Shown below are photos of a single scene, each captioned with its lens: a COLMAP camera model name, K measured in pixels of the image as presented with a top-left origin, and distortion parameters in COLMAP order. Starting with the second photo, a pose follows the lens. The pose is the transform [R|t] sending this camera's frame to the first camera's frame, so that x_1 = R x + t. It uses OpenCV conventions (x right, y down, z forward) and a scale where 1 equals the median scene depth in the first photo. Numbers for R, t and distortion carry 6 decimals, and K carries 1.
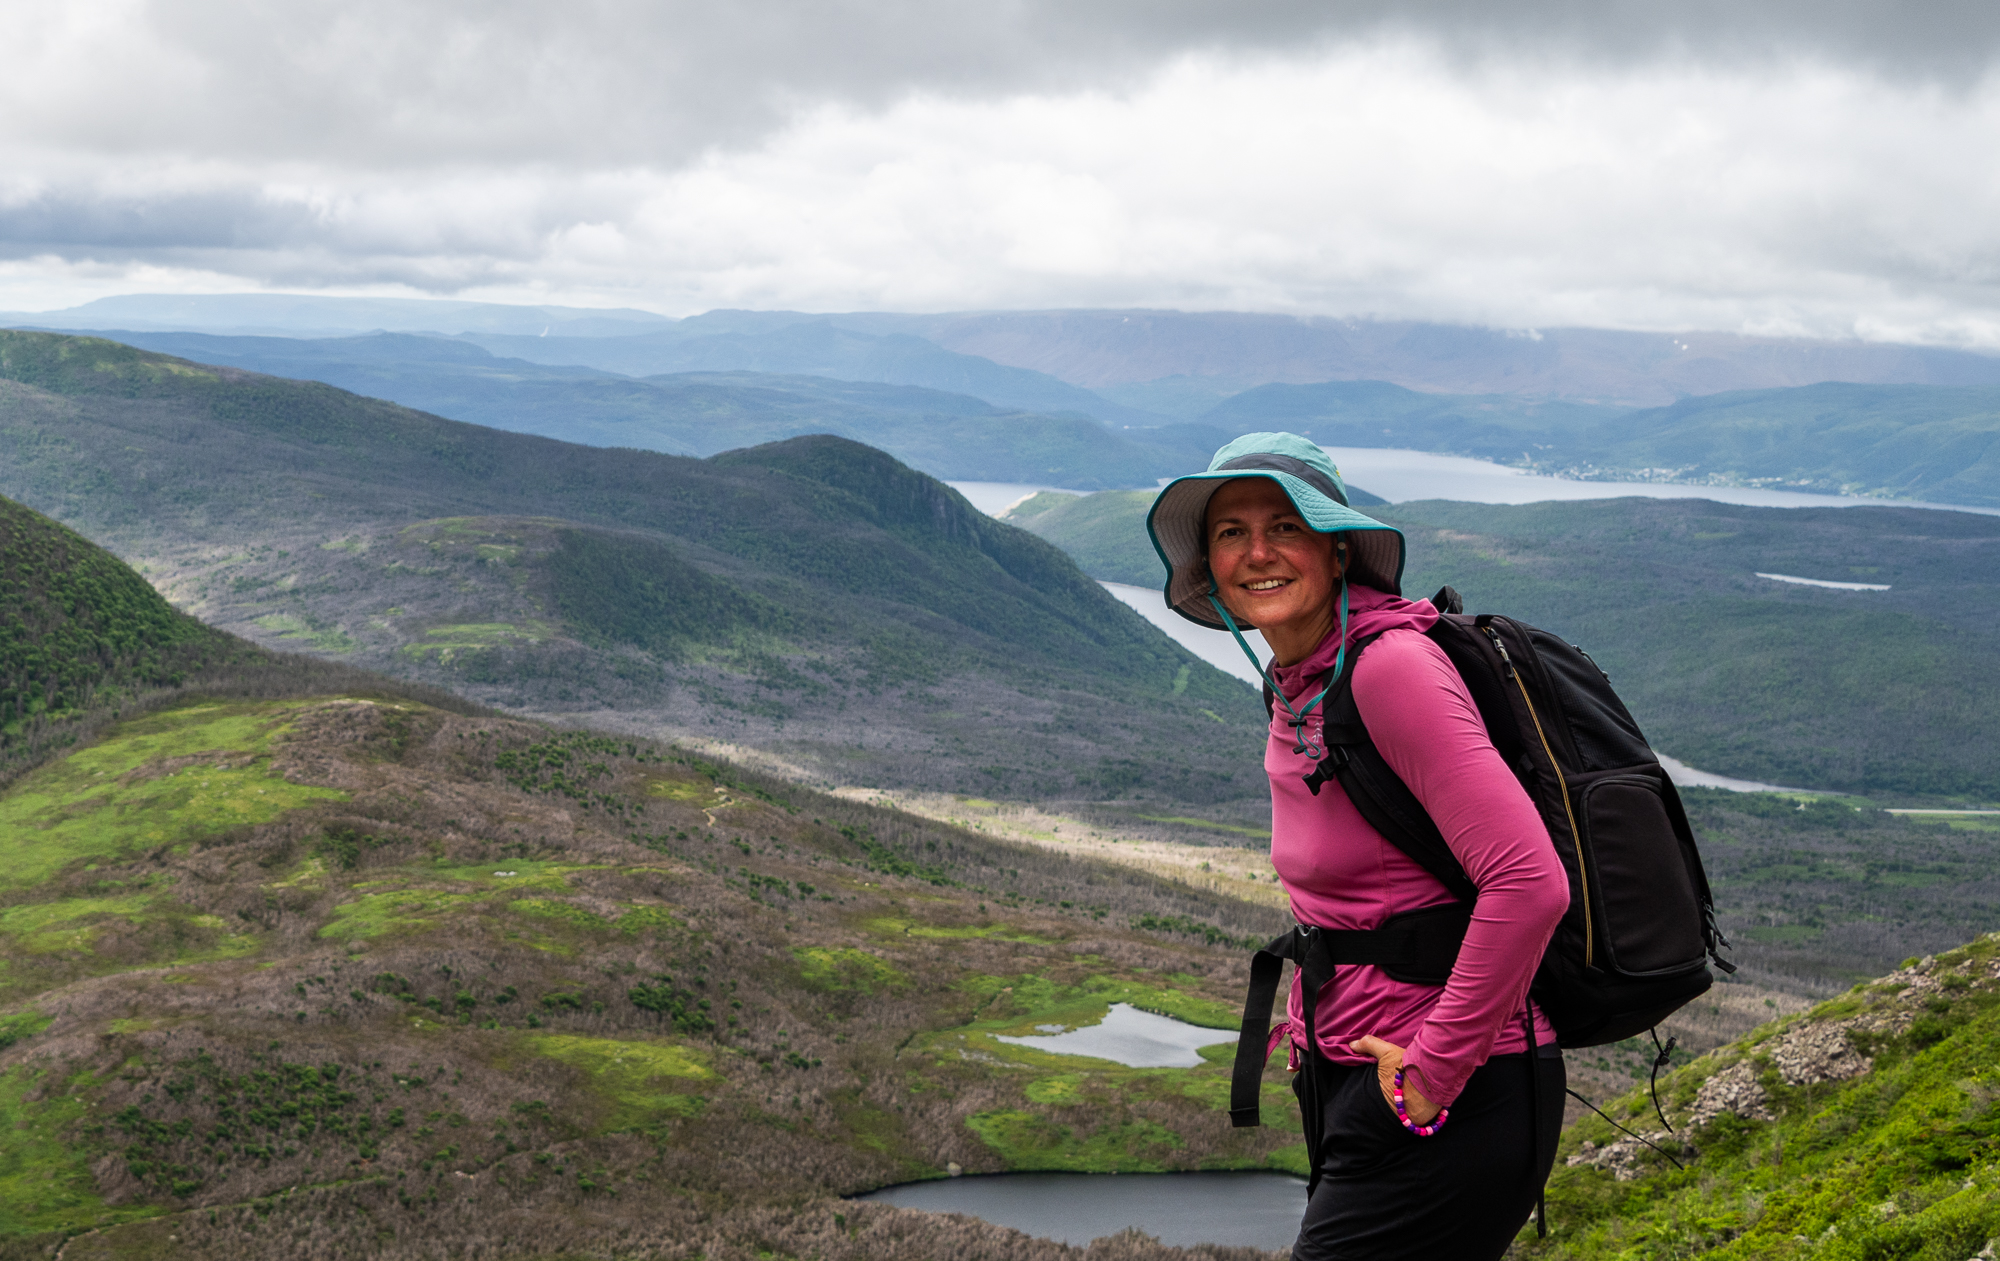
lens RADIAL K [[2185.5, 0, 1000.0], [0, 2185.5, 630.5], [0, 0, 1]] dist [-0.000602, -0.001793]
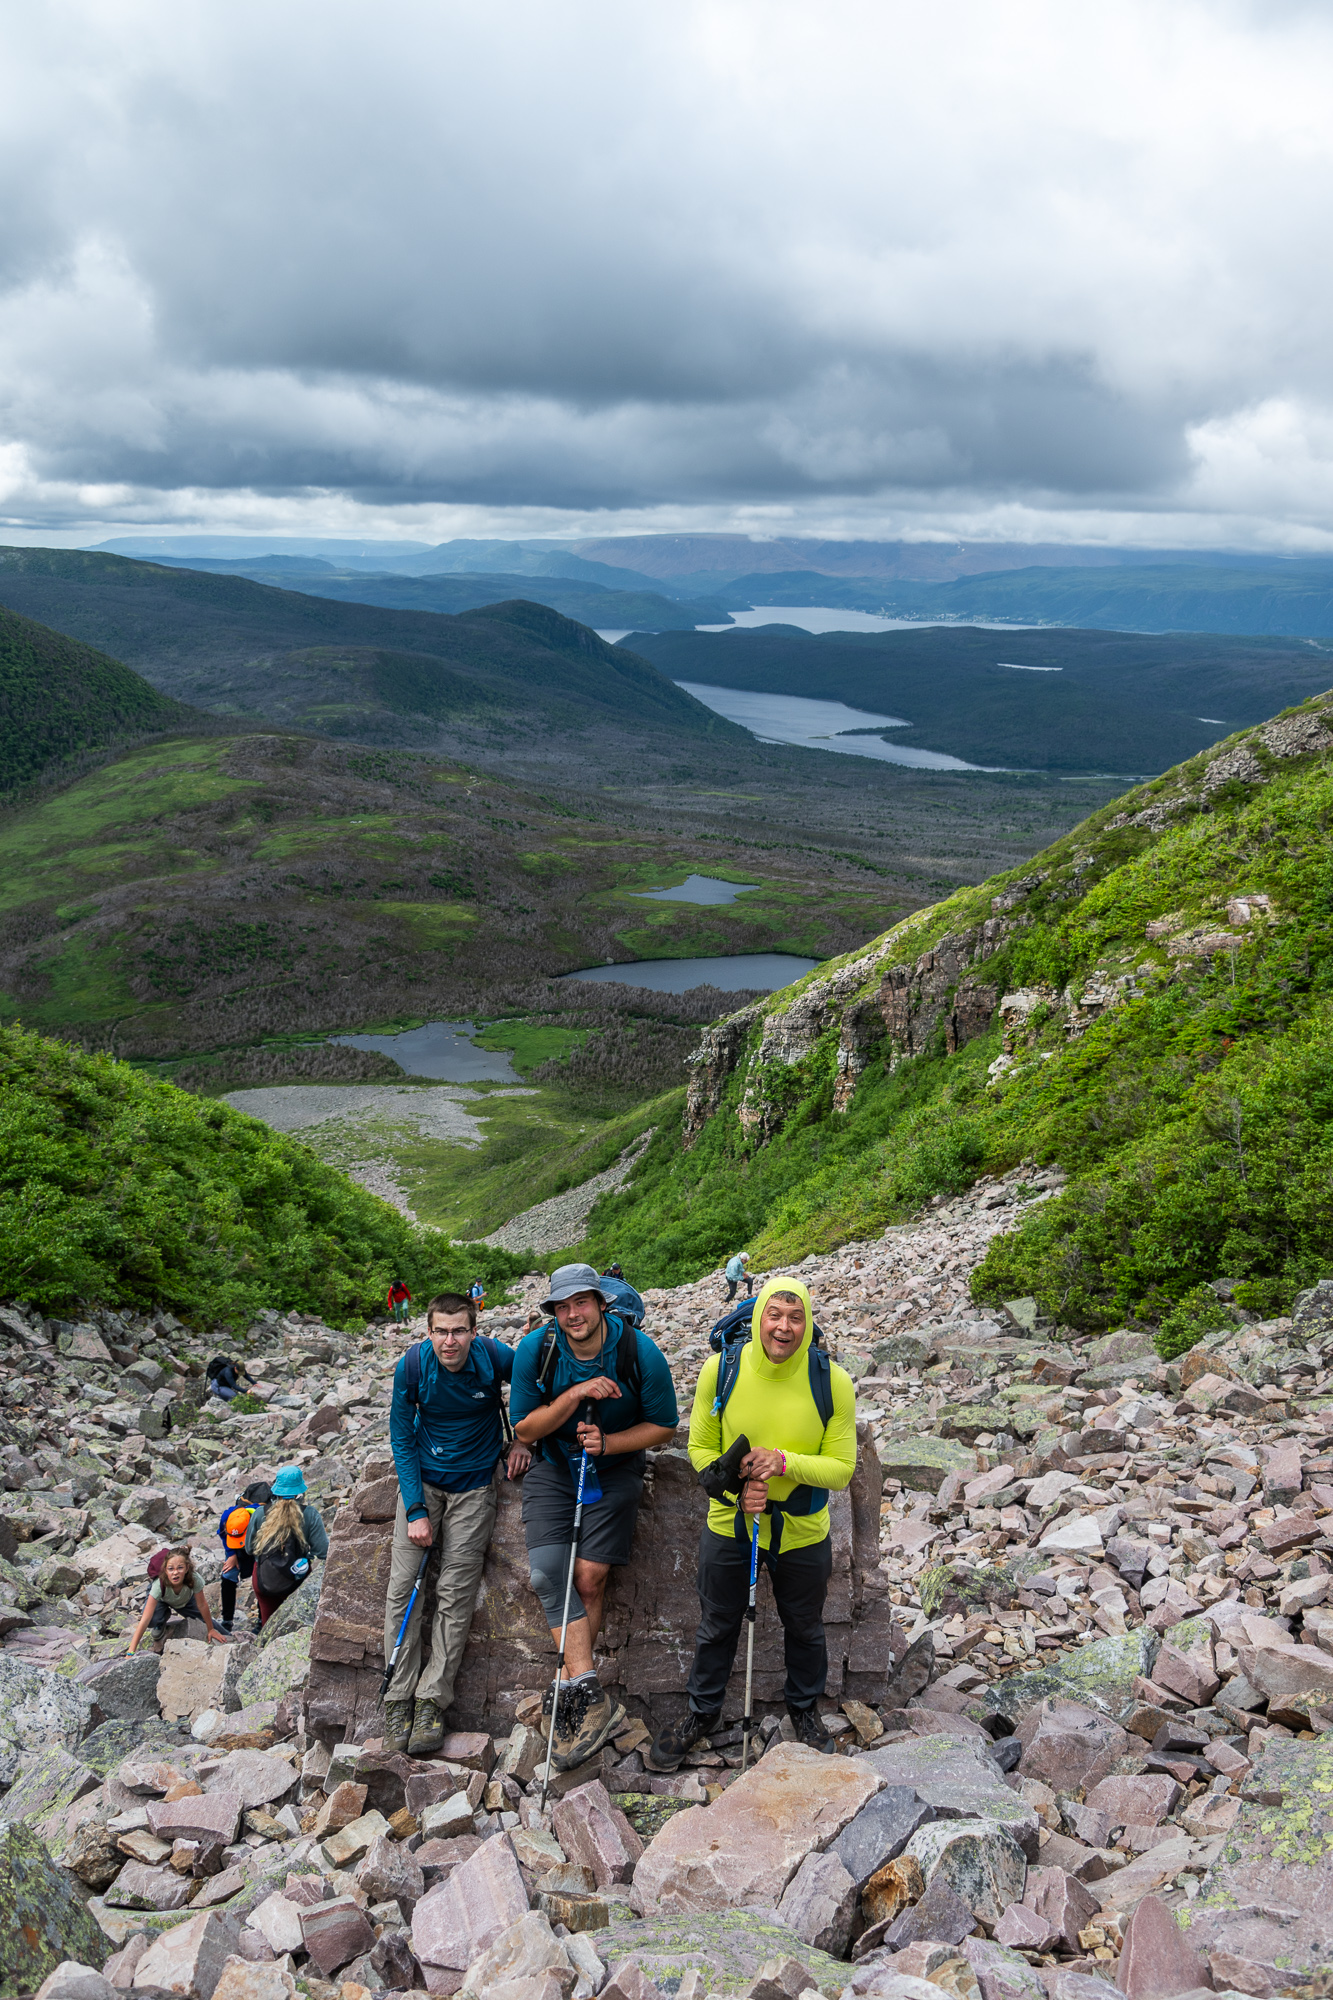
lens RADIAL K [[709.9, 0, 666.5], [0, 709.9, 1000.0], [0, 0, 1]] dist [-0.000734, -0.000039]
pose [[0.988810, -0.032384, 0.145624, -0.058145], [0.009533, 0.987875, 0.154957, 0.169328], [-0.148877, -0.151834, 0.977129, 0.347277]]
